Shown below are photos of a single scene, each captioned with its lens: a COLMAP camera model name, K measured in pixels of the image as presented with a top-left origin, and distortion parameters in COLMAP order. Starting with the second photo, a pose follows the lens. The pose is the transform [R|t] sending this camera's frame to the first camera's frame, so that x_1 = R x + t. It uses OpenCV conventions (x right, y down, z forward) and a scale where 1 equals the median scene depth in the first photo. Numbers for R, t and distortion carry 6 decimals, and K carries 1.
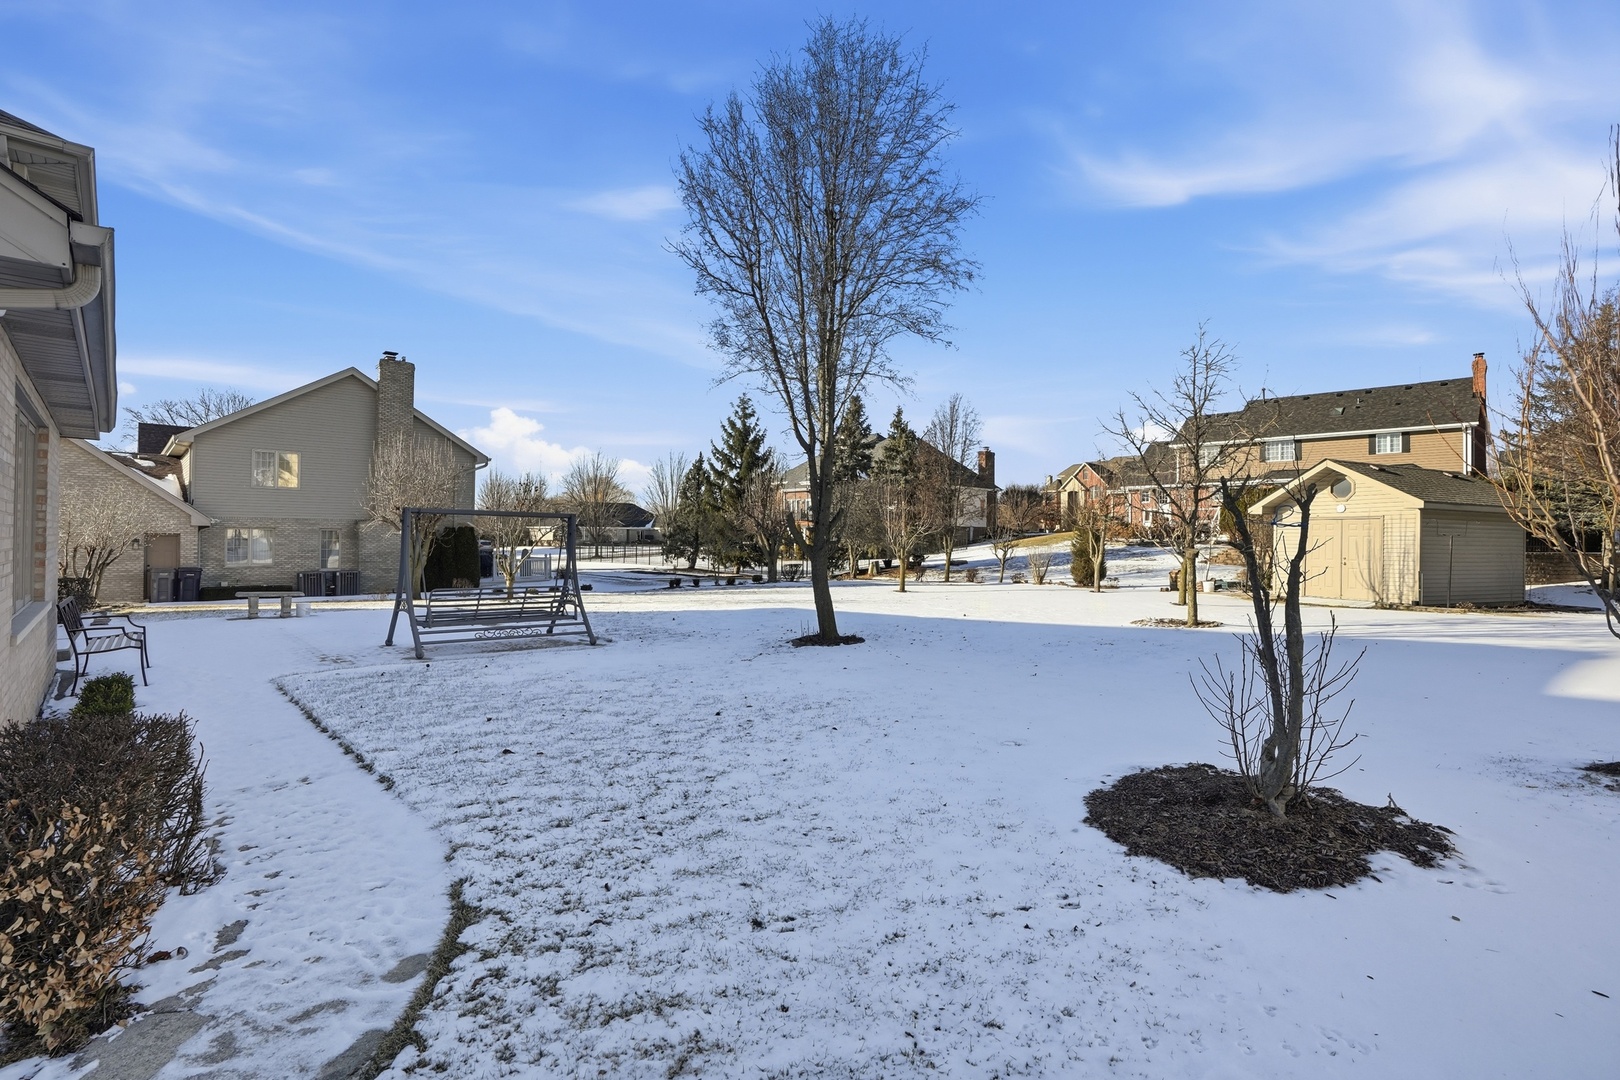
lens RADIAL K [[803.9, 0, 808.6], [0, 803.9, 538.4], [0, 0, 1]] dist [-0.009827, 0.001019]
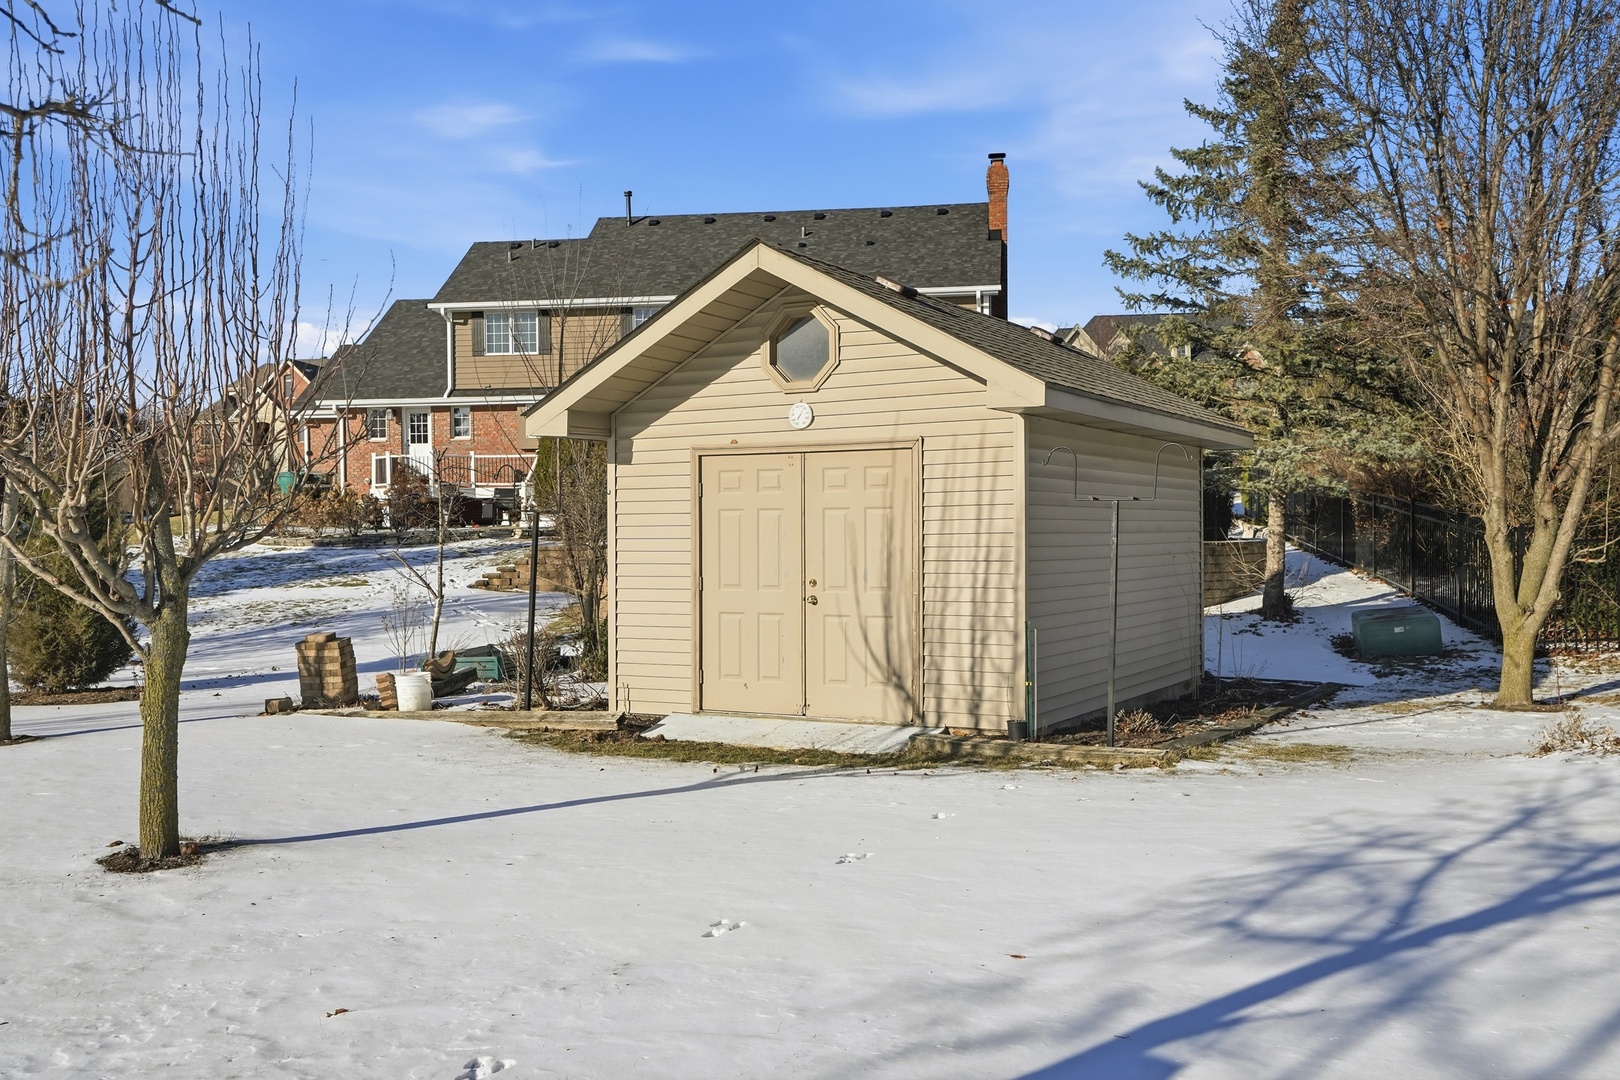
lens RADIAL K [[1584.8, 0, 810.3], [0, 1584.8, 539.7], [0, 0, 1]] dist [0.006806, 0.000000]
pose [[0.816653, -0.018367, 0.576837, 0.159857], [0.014792, 0.999831, 0.010893, 0.001234], [-0.576940, -0.000364, 0.816786, 0.252827]]
